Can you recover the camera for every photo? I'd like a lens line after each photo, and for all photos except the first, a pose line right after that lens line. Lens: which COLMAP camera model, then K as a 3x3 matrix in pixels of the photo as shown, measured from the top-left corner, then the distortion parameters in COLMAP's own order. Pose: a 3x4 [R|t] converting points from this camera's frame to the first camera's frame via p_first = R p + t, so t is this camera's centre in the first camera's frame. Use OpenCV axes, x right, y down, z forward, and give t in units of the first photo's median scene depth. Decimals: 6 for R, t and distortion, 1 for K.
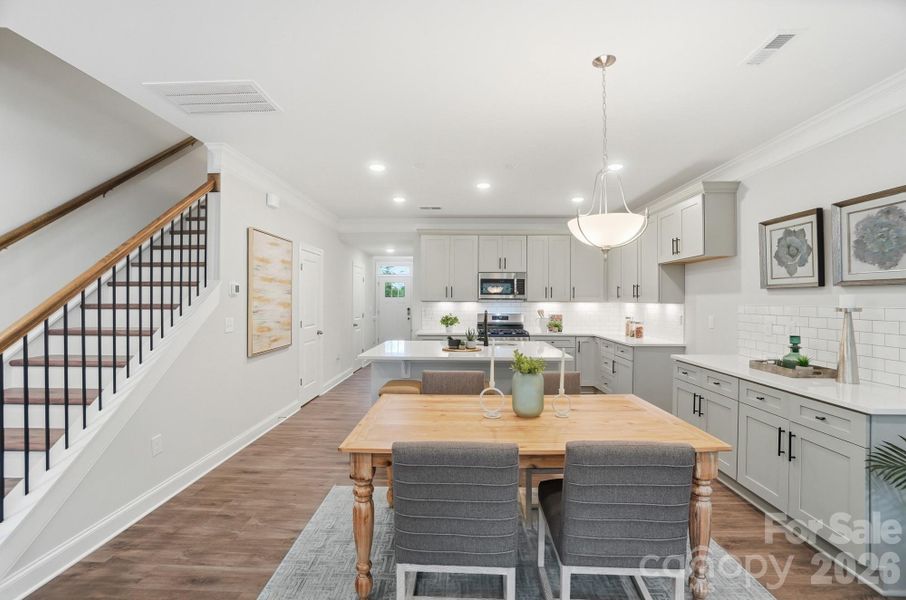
lens RADIAL K [[409.4, 0, 454.8], [0, 409.4, 297.9], [0, 0, 1]] dist [-0.056979, 0.023538]
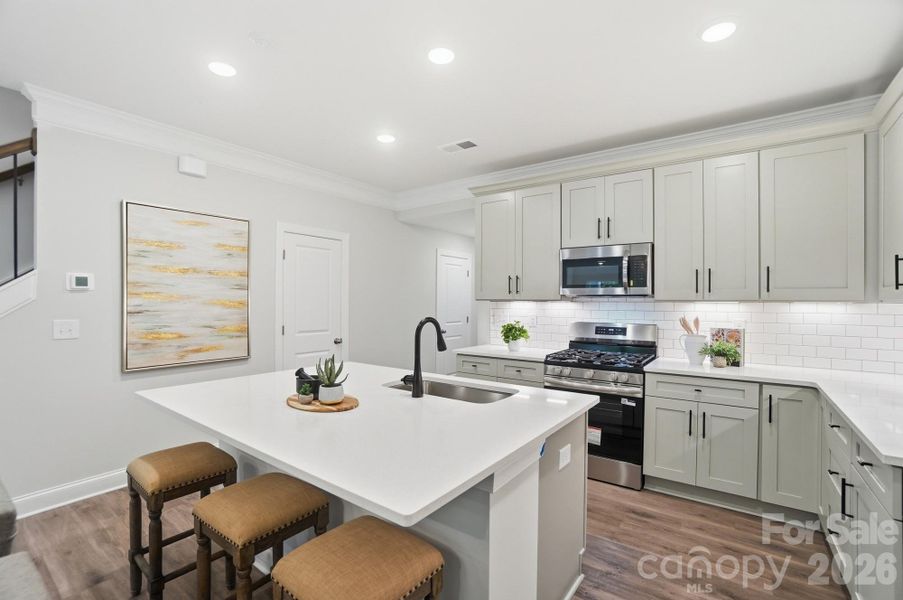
lens RADIAL K [[408.0, 0, 453.3], [0, 408.0, 297.9], [0, 0, 1]] dist [-0.056979, 0.023538]
pose [[0.818234, -0.005994, -0.574854, 0.365409], [0.001842, 0.999968, -0.007805, 0.012762], [0.574883, 0.005328, 0.818219, 0.648201]]
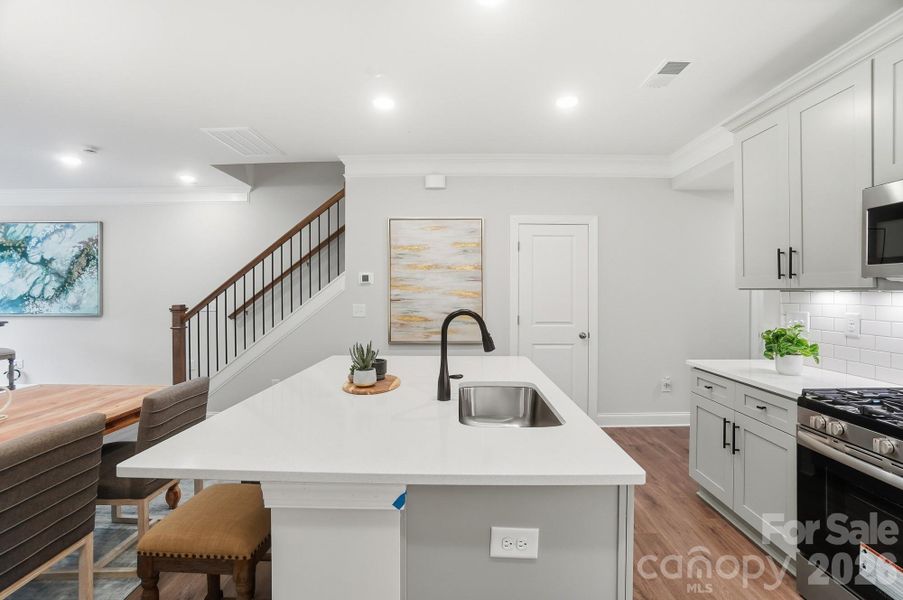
lens RADIAL K [[411.1, 0, 451.9], [0, 411.1, 283.7], [0, 0, 1]] dist [-0.059604, 0.023490]
pose [[0.009739, -0.023576, -0.999675, 0.470866], [0.001089, 0.999722, -0.023567, 0.015652], [0.999952, -0.000860, 0.009762, 0.995669]]
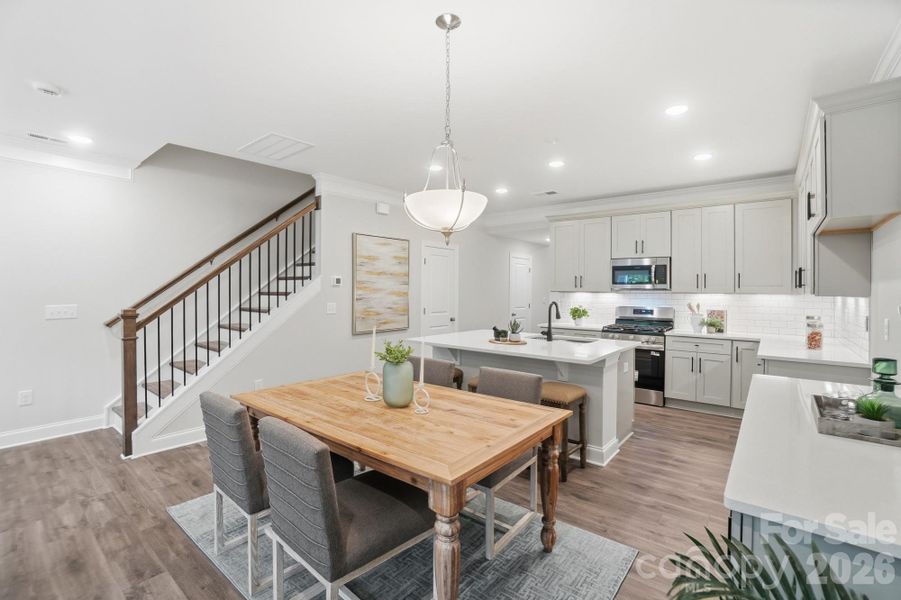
lens RADIAL K [[410.2, 0, 450.9], [0, 410.2, 283.7], [0, 0, 1]] dist [-0.059604, 0.023490]
pose [[0.787322, -0.006840, -0.616504, 0.460144], [-0.000609, 0.999929, -0.011872, 0.001359], [0.616541, 0.009723, 0.787263, 0.147955]]
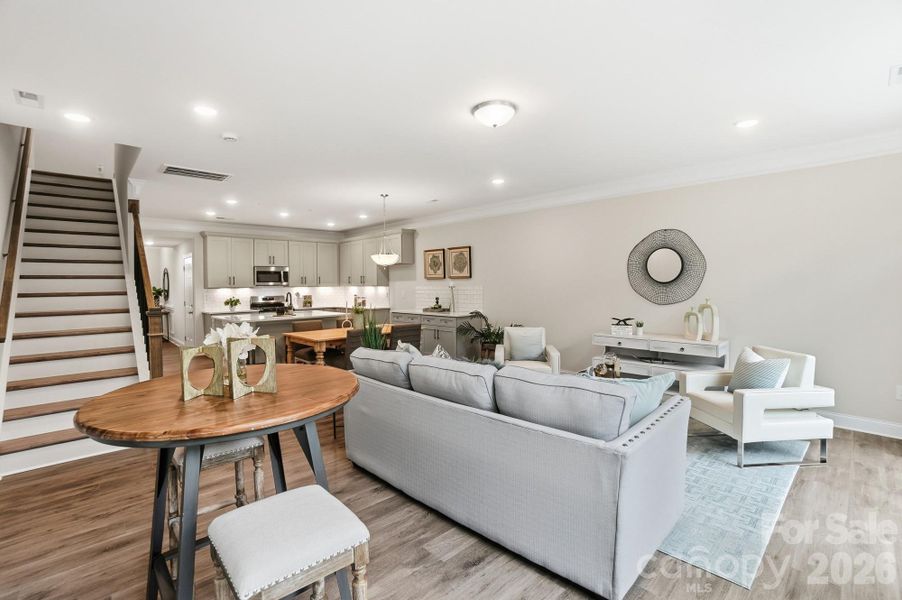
lens RADIAL K [[410.7, 0, 451.4], [0, 410.7, 283.7], [0, 0, 1]] dist [-0.059604, 0.023490]
pose [[0.712725, -0.012306, 0.701335, -0.604293], [0.011779, 0.999915, 0.005575, -0.005136], [-0.701344, 0.004288, 0.712810, -0.617175]]
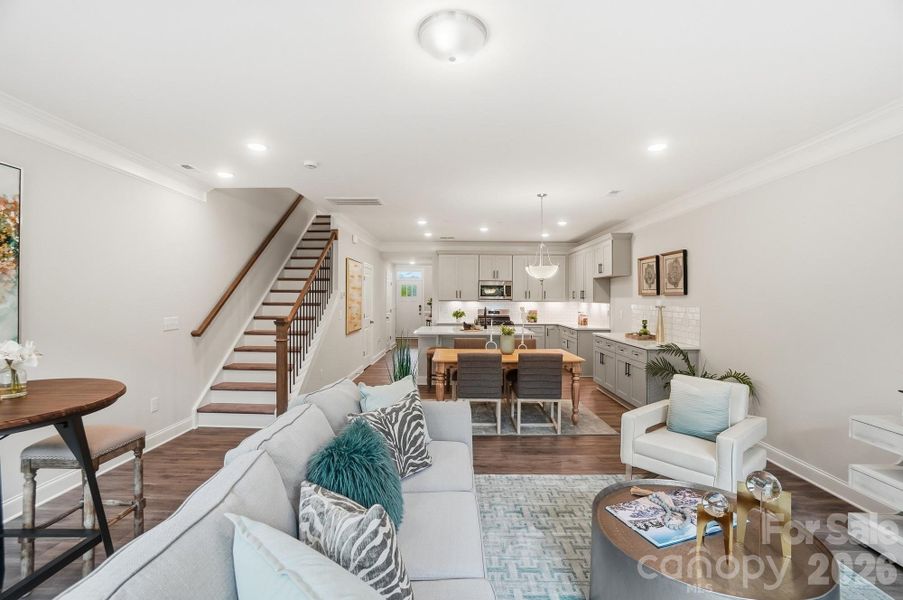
lens RADIAL K [[408.0, 0, 453.3], [0, 408.0, 297.9], [0, 0, 1]] dist [-0.056979, 0.023538]
pose [[0.999896, 0.002594, 0.014173, -0.074965], [-0.002689, 0.999974, 0.006640, -0.015892], [-0.014155, -0.006678, 0.999878, -0.615846]]
